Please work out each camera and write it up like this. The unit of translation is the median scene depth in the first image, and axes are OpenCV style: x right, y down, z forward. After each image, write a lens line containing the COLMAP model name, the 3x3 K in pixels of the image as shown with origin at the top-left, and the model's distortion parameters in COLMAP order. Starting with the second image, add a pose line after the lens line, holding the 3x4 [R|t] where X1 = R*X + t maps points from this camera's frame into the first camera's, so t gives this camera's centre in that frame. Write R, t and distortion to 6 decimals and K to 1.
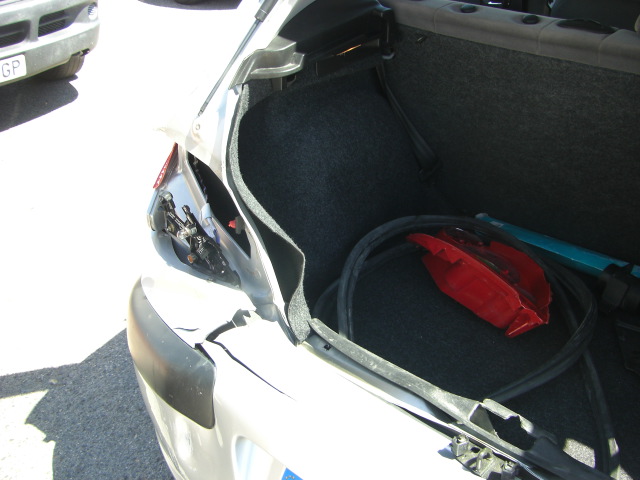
lens RADIAL K [[715.4, 0, 325.7], [0, 715.4, 238.8], [0, 0, 1]] dist [-0.134937, 0.000000]
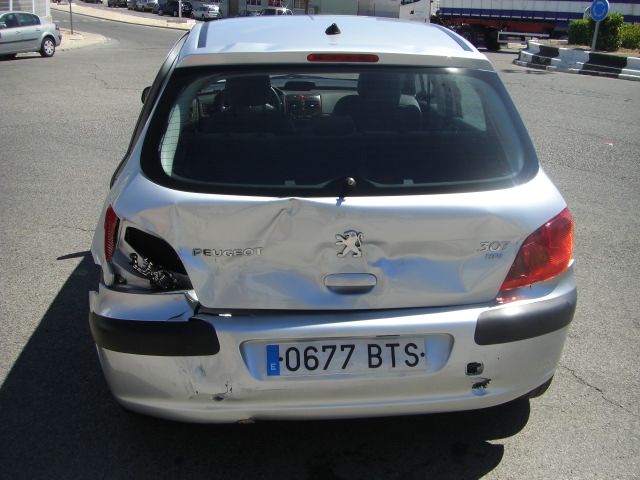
lens RADIAL K [[715.4, 0, 319.7], [0, 715.4, 235.0], [0, 0, 1]] dist [-0.134937, 0.000000]
pose [[0.720434, -0.218458, 0.658218, -1.082272], [0.334876, 0.940695, -0.054319, 0.150078], [-0.607316, 0.259555, 0.750865, -0.669858]]
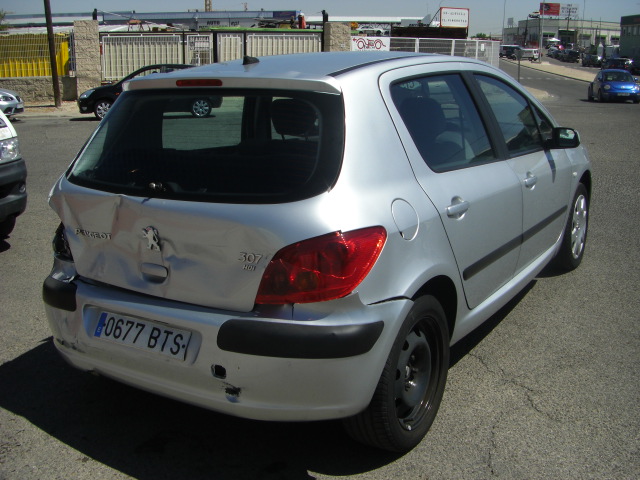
lens RADIAL K [[715.4, 0, 318.5], [0, 715.4, 235.9], [0, 0, 1]] dist [-0.134937, 0.000000]
pose [[0.993080, -0.056566, 0.102919, 0.412916], [0.082463, 0.959840, -0.268156, 0.690495], [-0.083617, 0.274787, 0.957862, -1.400225]]
